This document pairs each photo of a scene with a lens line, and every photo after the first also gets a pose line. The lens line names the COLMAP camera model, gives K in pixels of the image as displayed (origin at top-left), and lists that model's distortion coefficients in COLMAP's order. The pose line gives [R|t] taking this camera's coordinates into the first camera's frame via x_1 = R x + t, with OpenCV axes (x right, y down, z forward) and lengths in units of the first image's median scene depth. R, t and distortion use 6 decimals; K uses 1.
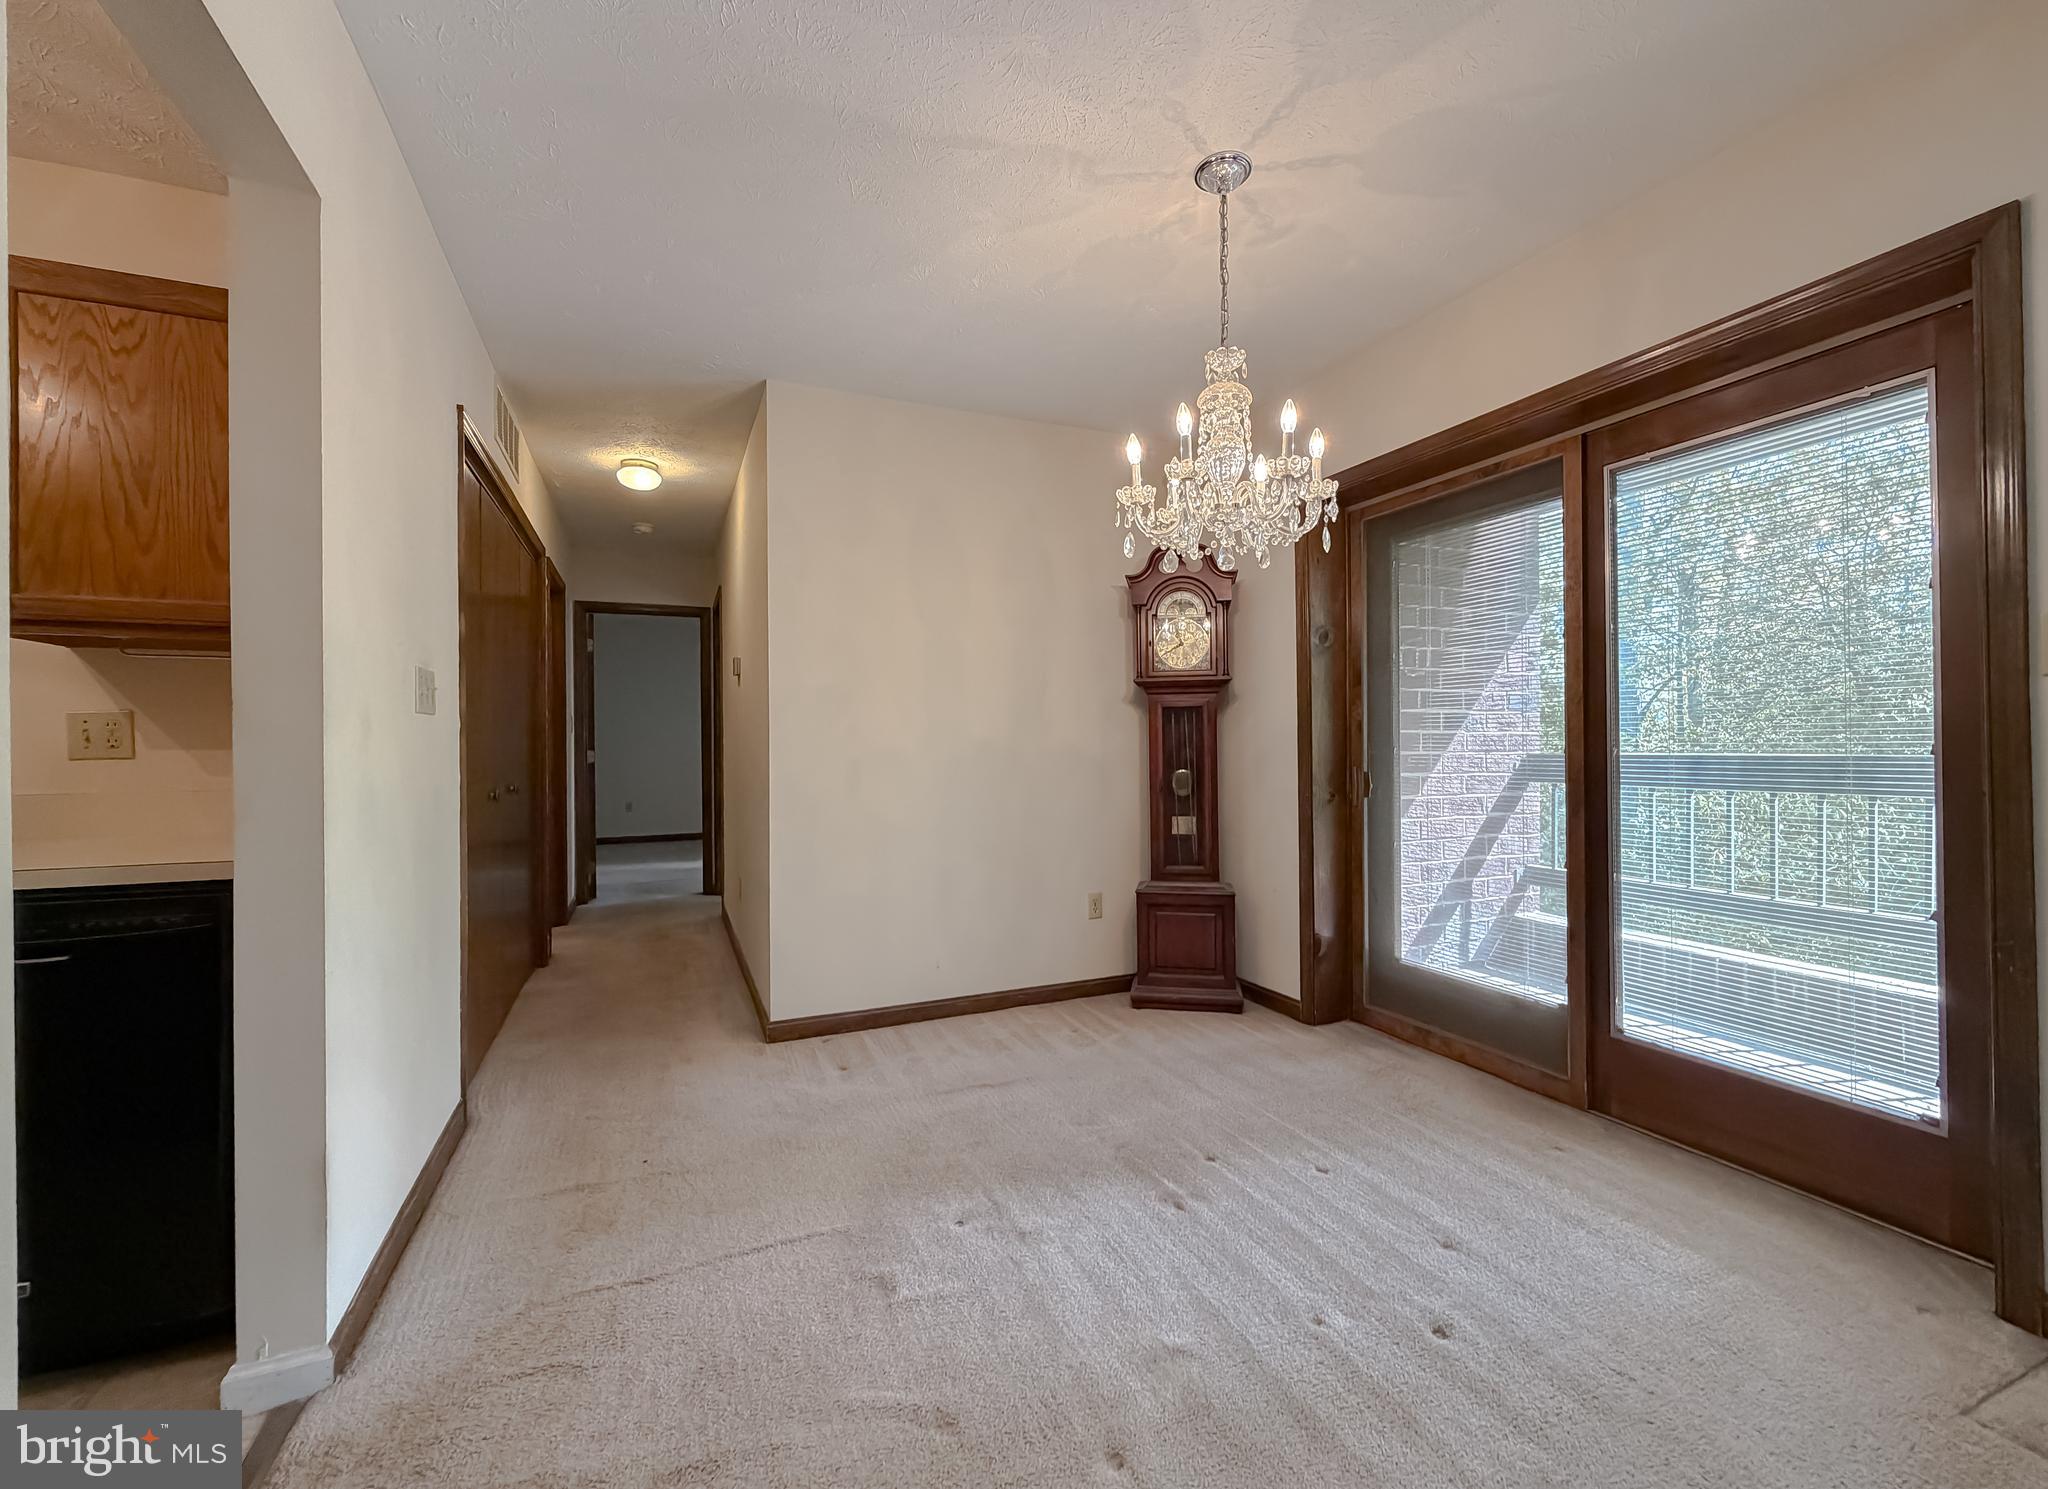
lens RADIAL K [[832.0, 0, 1009.6], [0, 832.0, 743.9], [0, 0, 1]] dist [0.000330, 0.000303]
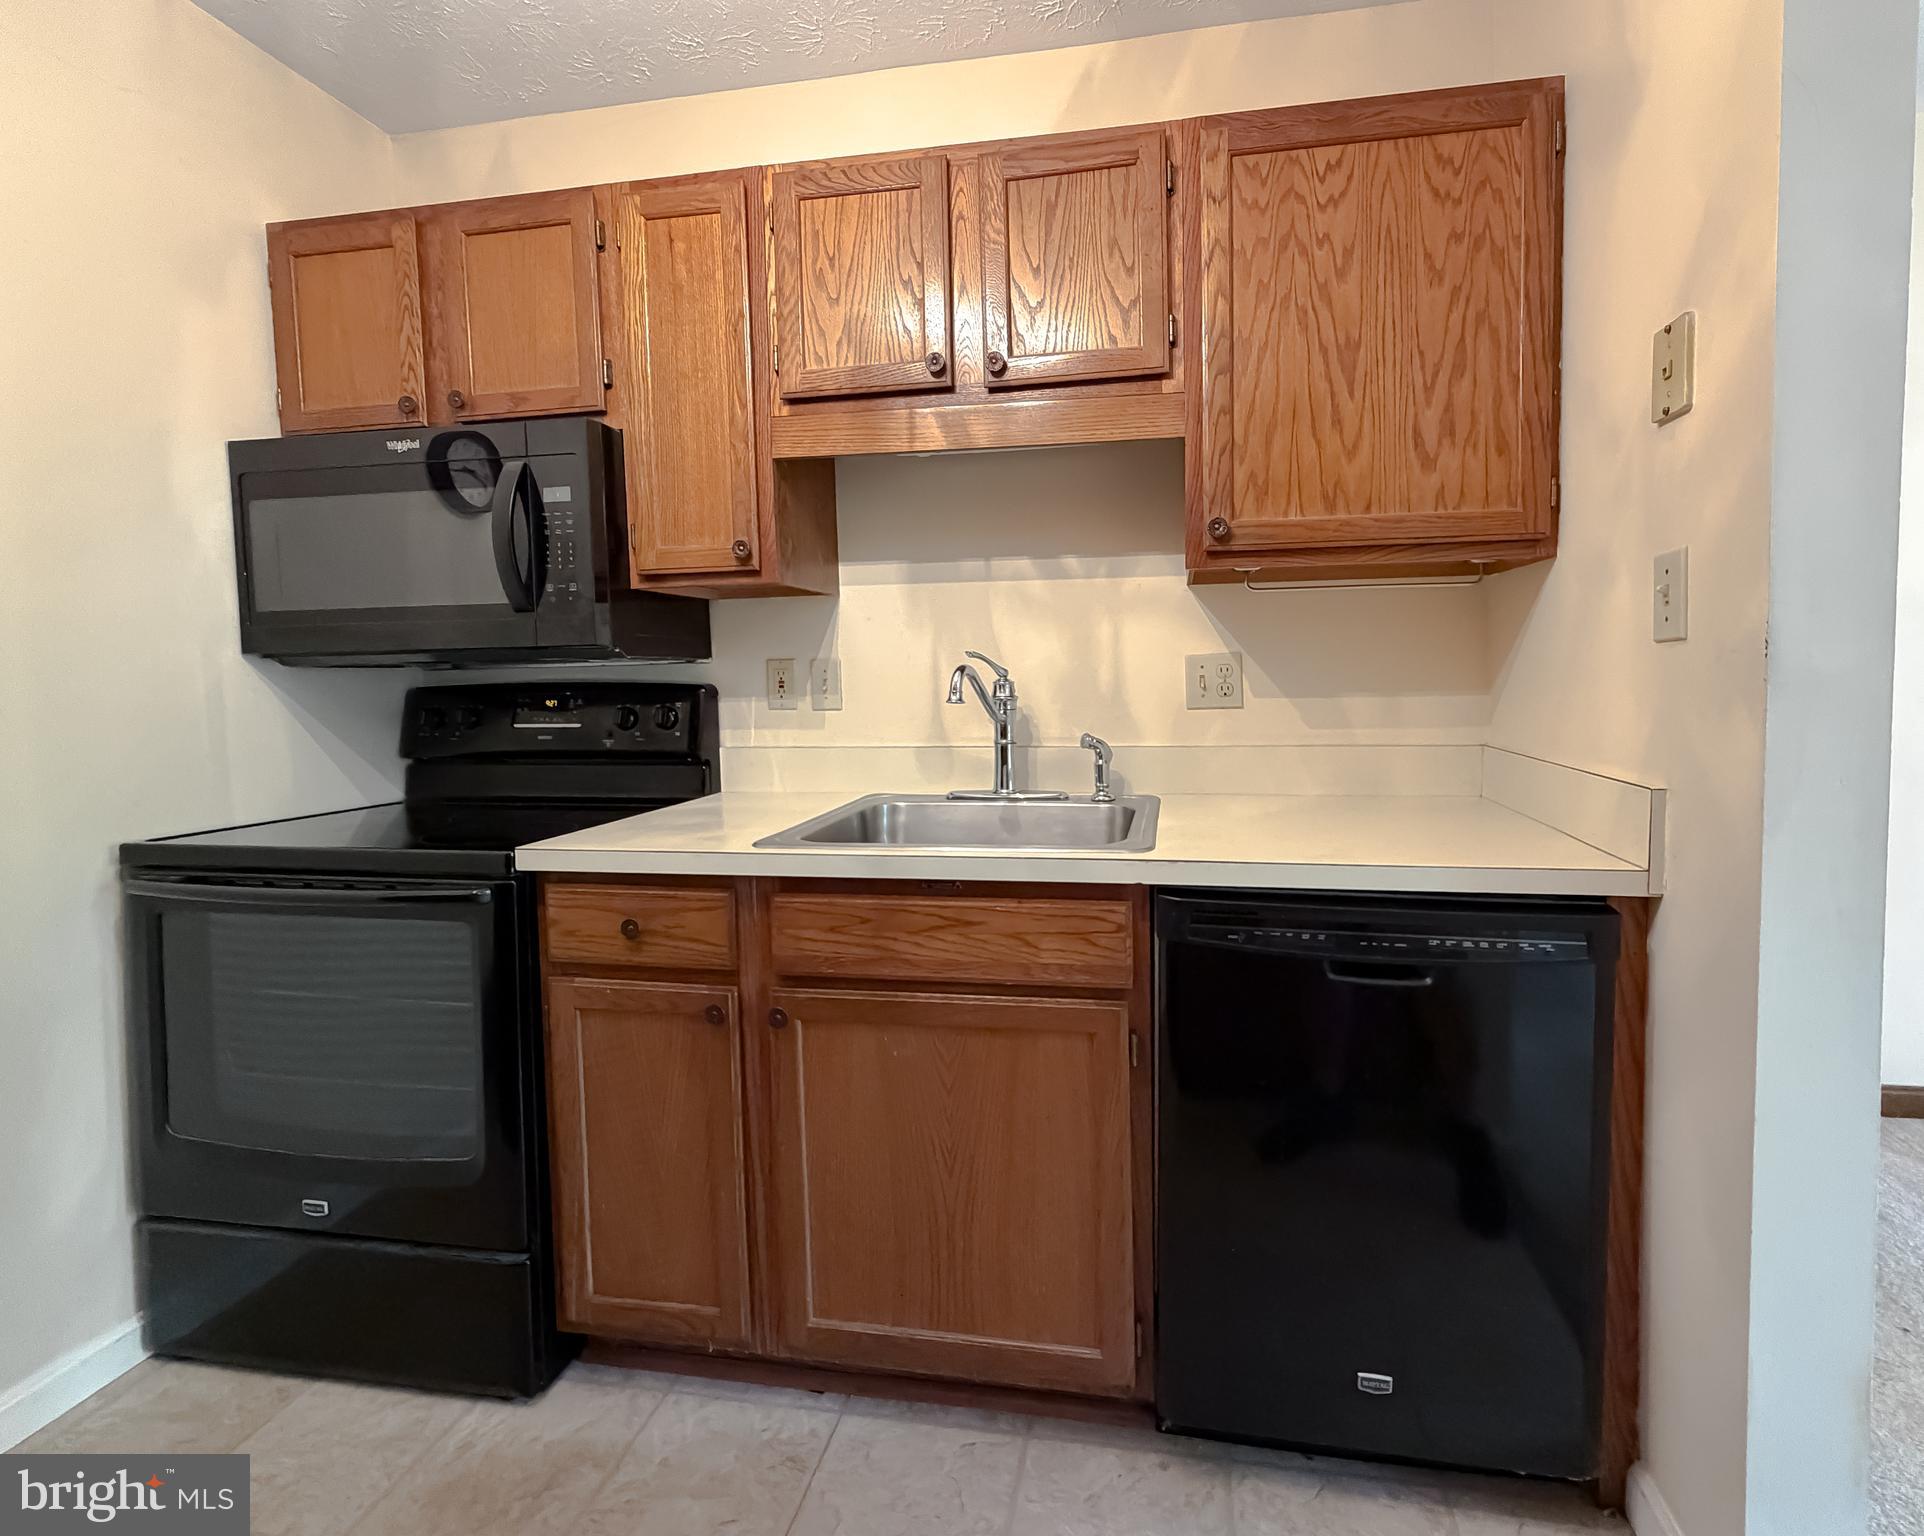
lens RADIAL K [[859.0, 0, 1060.5], [0, 859.0, 719.0], [0, 0, 1]] dist [0.005098, 0.000585]
pose [[0.856328, 0.020591, -0.516022, -0.589279], [0.011999, 0.998142, 0.059741, -0.022036], [0.516293, -0.057350, 0.854490, 0.093838]]
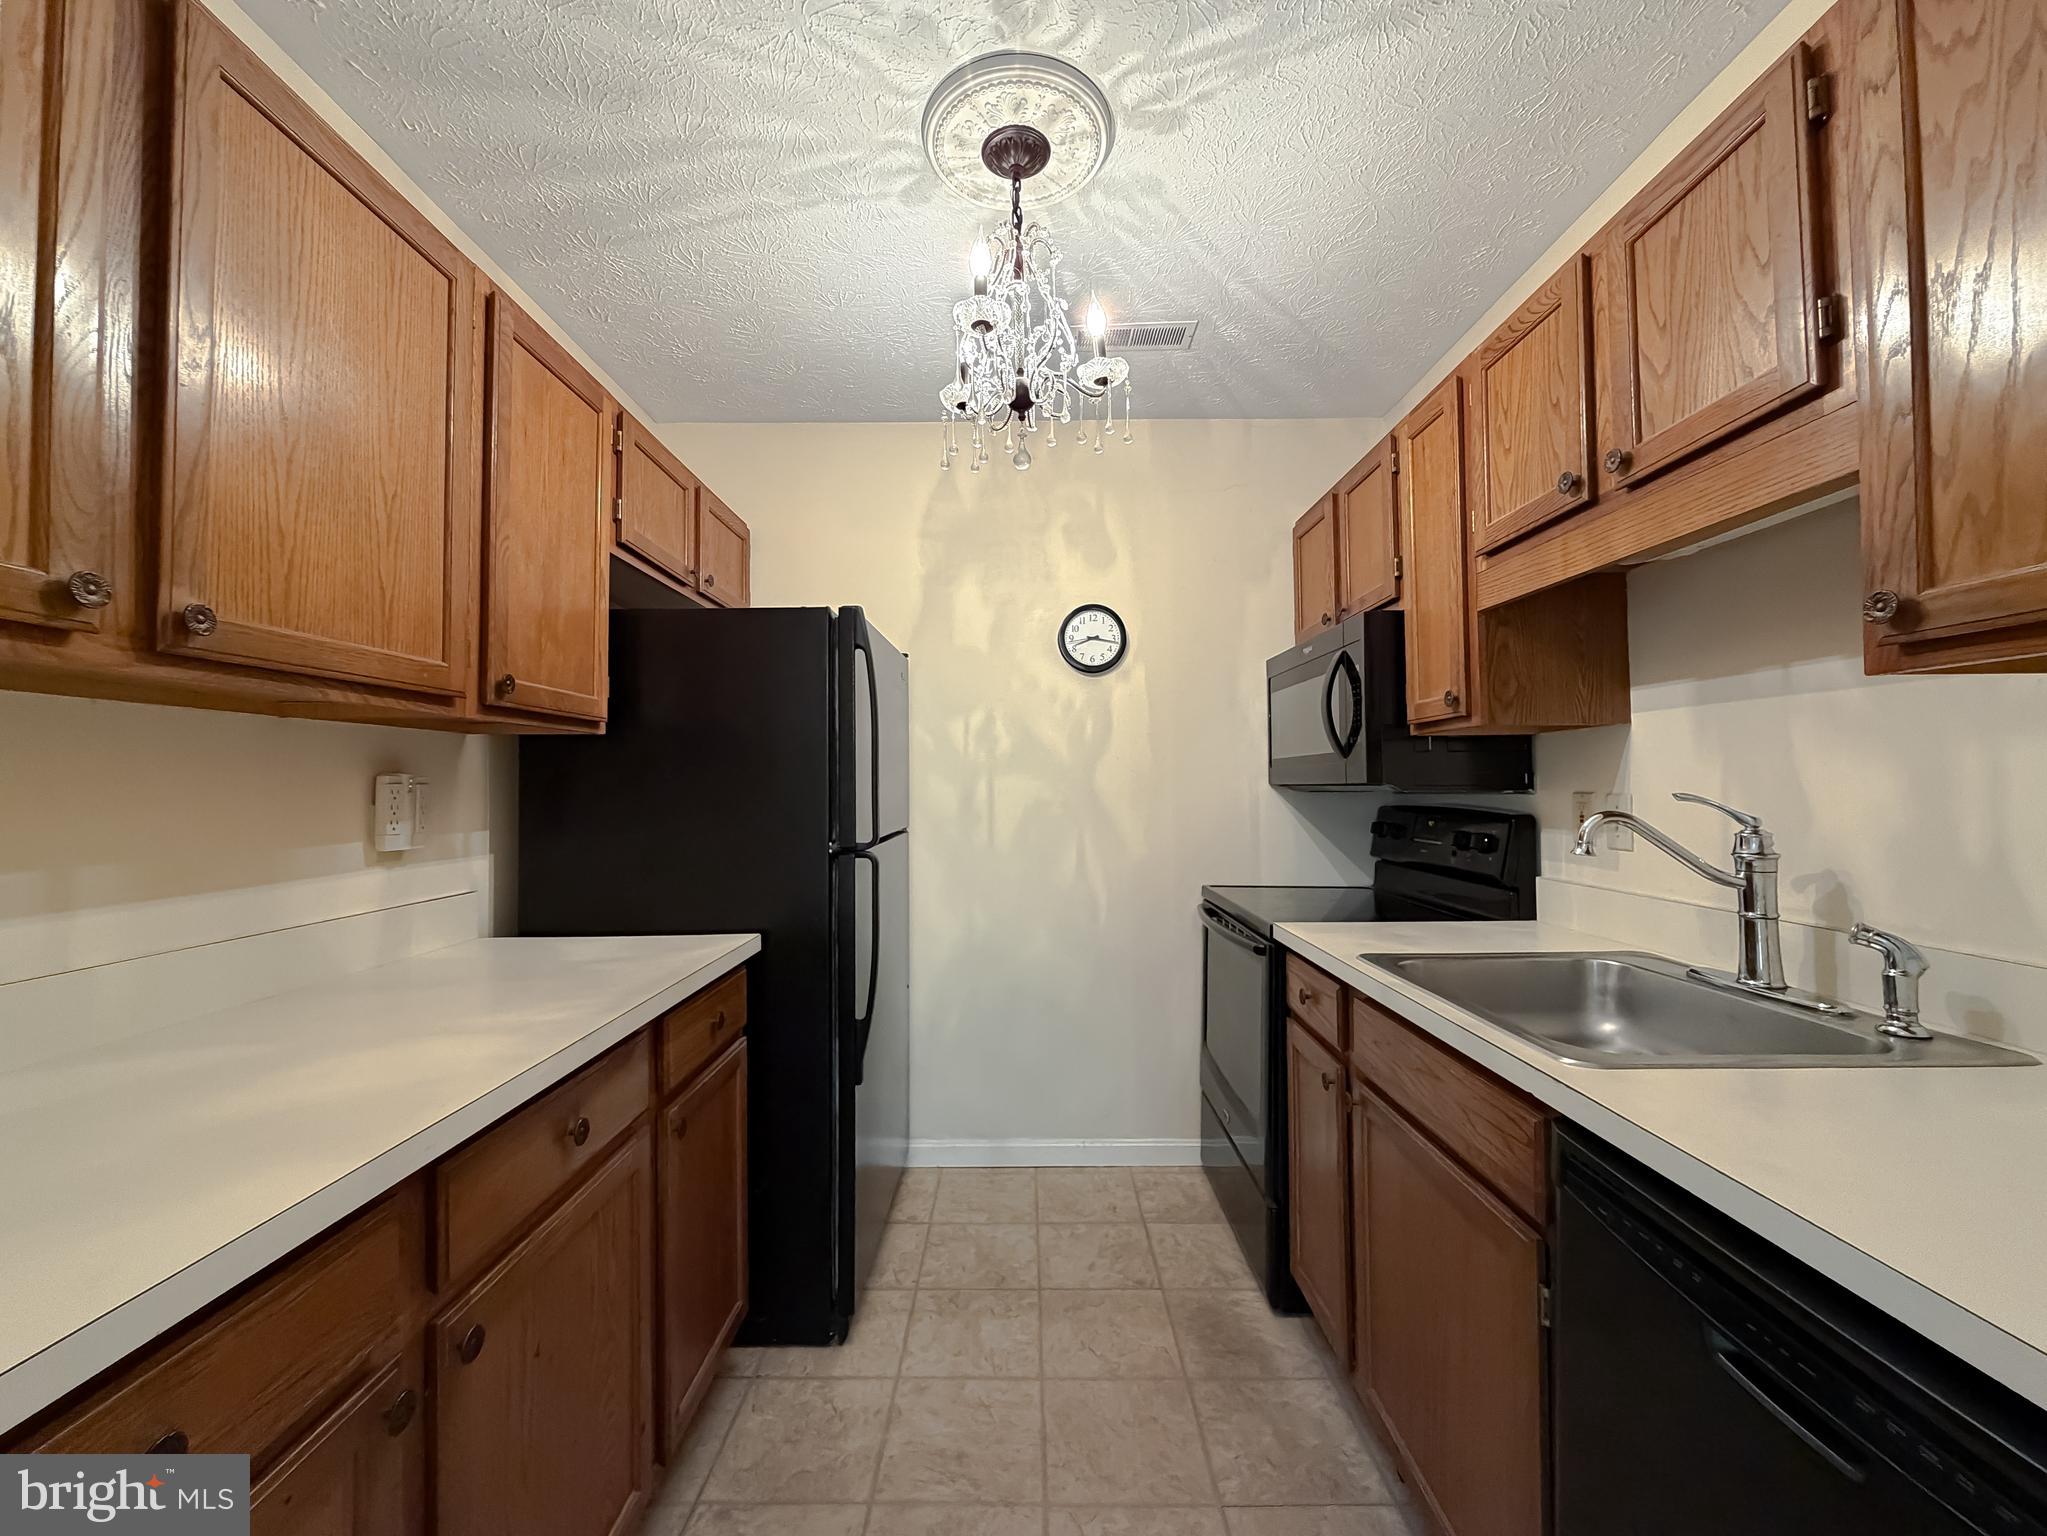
lens RADIAL K [[834.5, 0, 1007.6], [0, 834.5, 767.4], [0, 0, 1]] dist [0.002288, -0.000438]
pose [[-0.398033, -0.010164, -0.917315, -0.343449], [0.010722, 0.999819, -0.015731, -0.048684], [0.917308, -0.016097, -0.397852, 0.461646]]
